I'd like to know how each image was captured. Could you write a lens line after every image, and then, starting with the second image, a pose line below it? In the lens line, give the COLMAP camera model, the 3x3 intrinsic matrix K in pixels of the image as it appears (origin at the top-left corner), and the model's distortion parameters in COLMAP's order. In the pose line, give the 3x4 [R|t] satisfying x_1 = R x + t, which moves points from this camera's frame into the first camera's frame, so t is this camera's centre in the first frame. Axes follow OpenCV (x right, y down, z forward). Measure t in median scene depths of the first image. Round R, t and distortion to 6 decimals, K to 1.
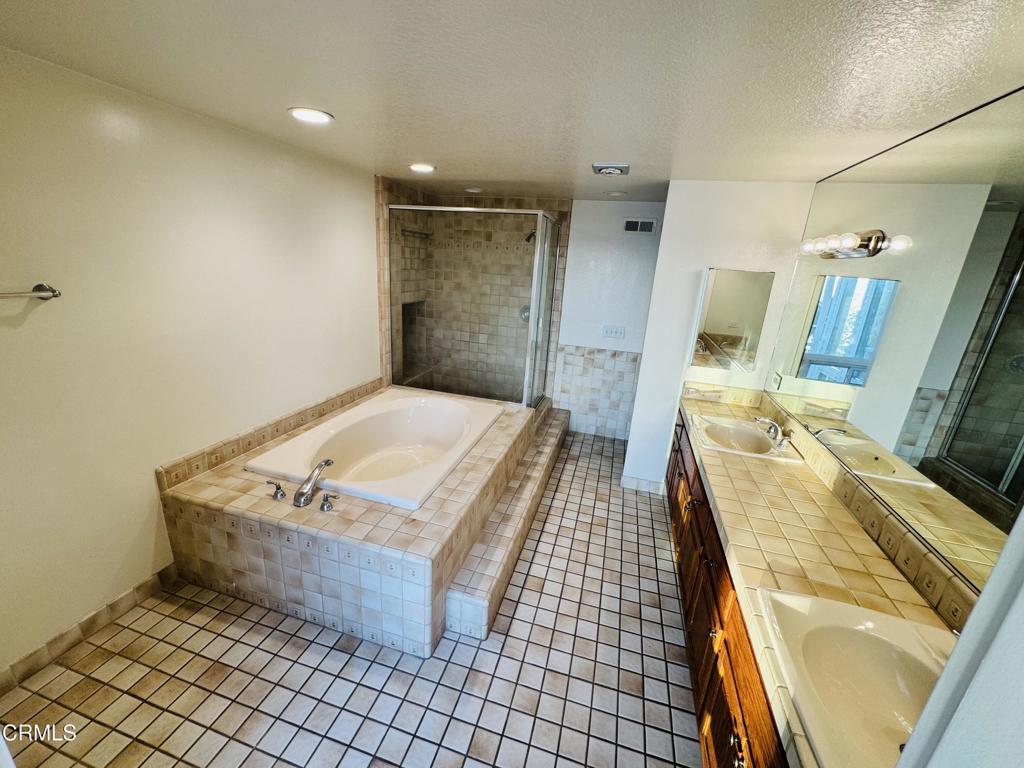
lens RADIAL K [[407.4, 0, 511.1], [0, 407.4, 382.0], [0, 0, 1]] dist [-0.003530, 0.000880]
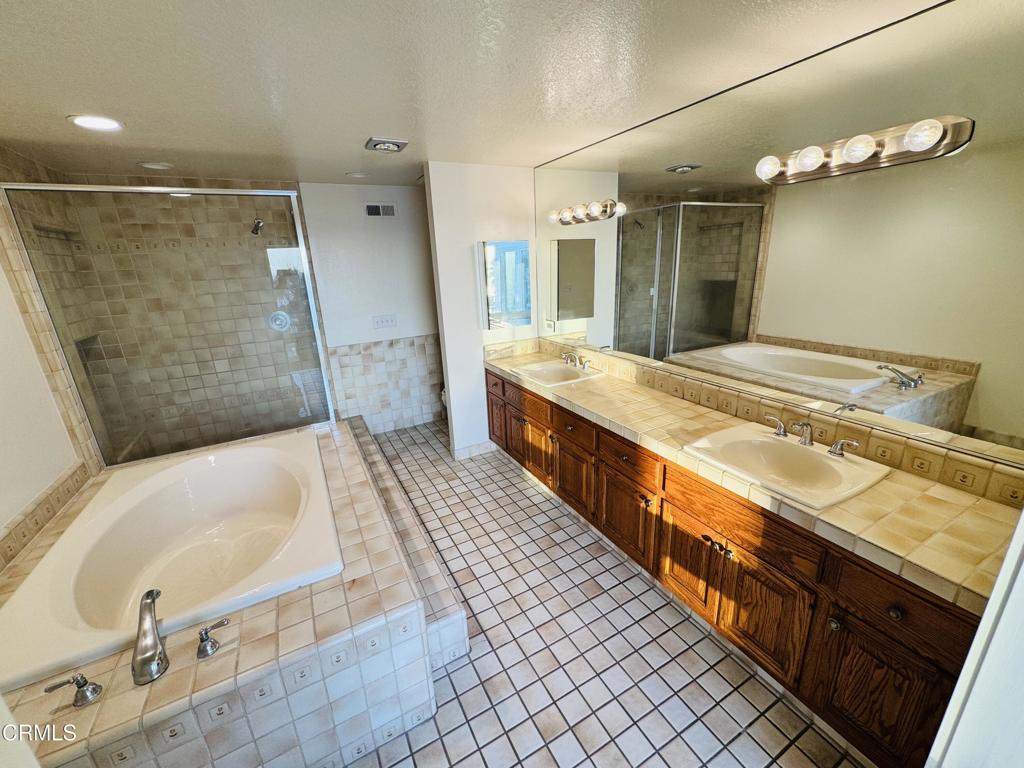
lens RADIAL K [[407.4, 0, 510.0], [0, 407.4, 382.4], [0, 0, 1]] dist [-0.003530, 0.000880]
pose [[0.713609, -0.293090, 0.636287, -0.302075], [0.286098, 0.951007, 0.117194, -0.019917], [-0.639461, 0.098410, 0.762499, 0.133041]]
